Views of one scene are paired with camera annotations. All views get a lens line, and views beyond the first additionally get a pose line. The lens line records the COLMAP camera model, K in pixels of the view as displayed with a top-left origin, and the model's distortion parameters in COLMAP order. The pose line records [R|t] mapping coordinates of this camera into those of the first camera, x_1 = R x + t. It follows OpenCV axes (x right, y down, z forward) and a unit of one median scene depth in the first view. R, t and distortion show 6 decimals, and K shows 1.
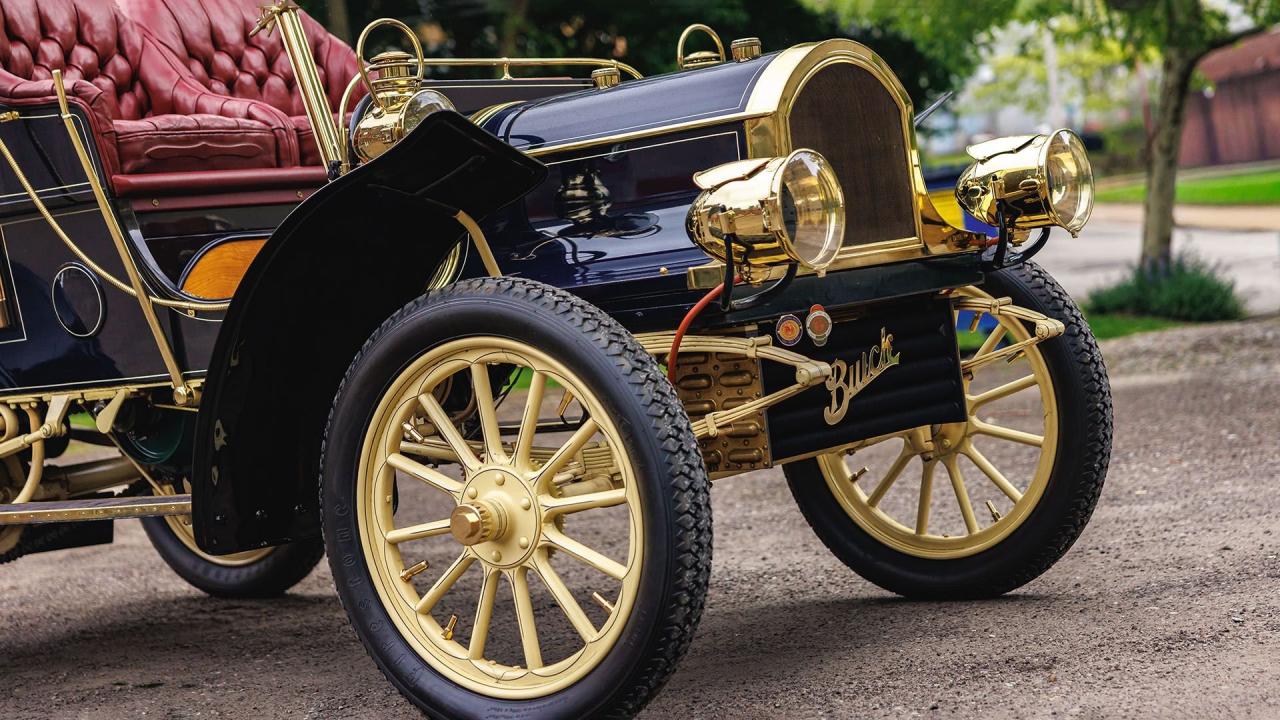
lens RADIAL K [[2496.8, 0, 584.5], [0, 2496.8, 387.1], [0, 0, 1]] dist [0.034278, 0.295281]
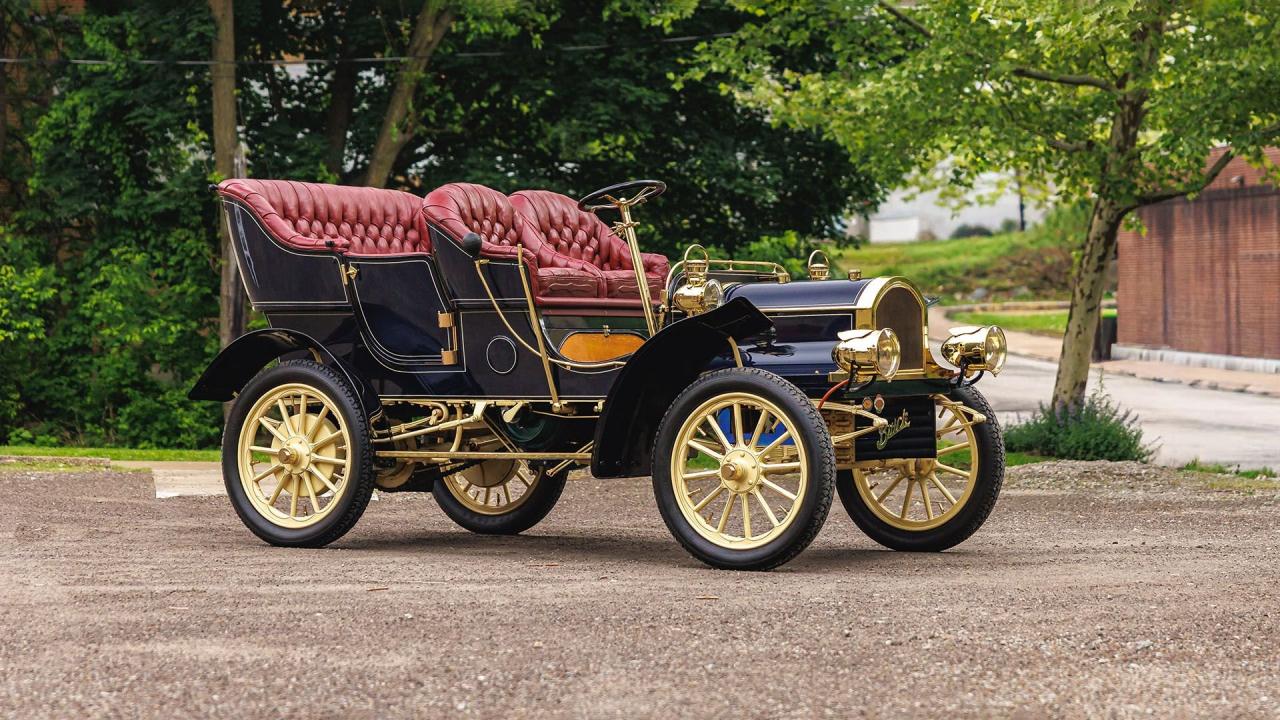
lens RADIAL K [[3439.4, 0, 640.0], [0, 3439.4, 360.0], [0, 0, 1]] dist [0.252773, 0.550469]
pose [[0.989940, 0.106577, 0.093062, -0.392747], [-0.102141, 0.993451, -0.051206, 0.111298], [-0.097910, 0.041185, 0.994343, -1.963630]]
